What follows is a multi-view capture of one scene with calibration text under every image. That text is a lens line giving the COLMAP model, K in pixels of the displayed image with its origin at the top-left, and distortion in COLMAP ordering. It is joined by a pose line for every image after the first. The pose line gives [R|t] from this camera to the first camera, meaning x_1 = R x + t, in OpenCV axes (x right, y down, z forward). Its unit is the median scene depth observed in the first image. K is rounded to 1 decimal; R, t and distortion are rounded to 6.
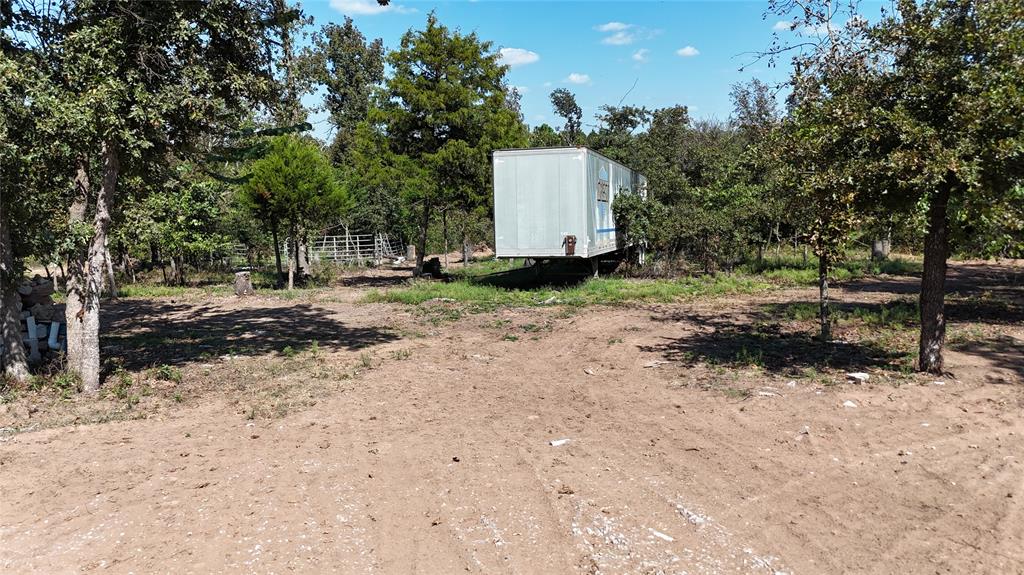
lens RADIAL K [[713.4, 0, 512.8], [0, 713.4, 290.5], [0, 0, 1]] dist [-0.007216, 0.000083]
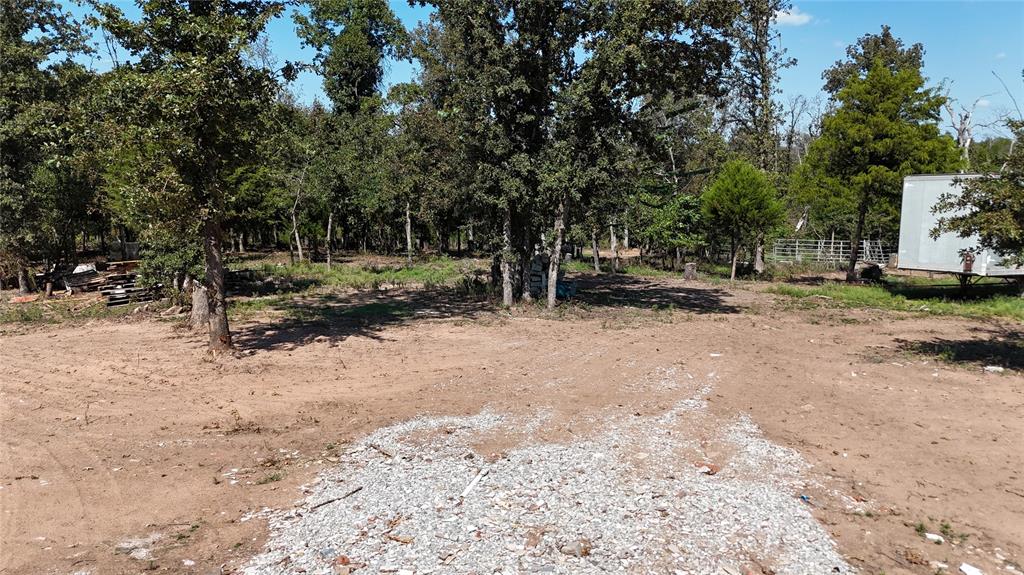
lens RADIAL K [[713.4, 0, 511.6], [0, 713.4, 286.9], [0, 0, 1]] dist [-0.007216, 0.000083]
pose [[0.725297, 0.104631, -0.680439, 0.311768], [-0.103890, 0.993699, 0.042061, -0.000686], [0.680552, 0.040184, 0.731597, -0.261670]]
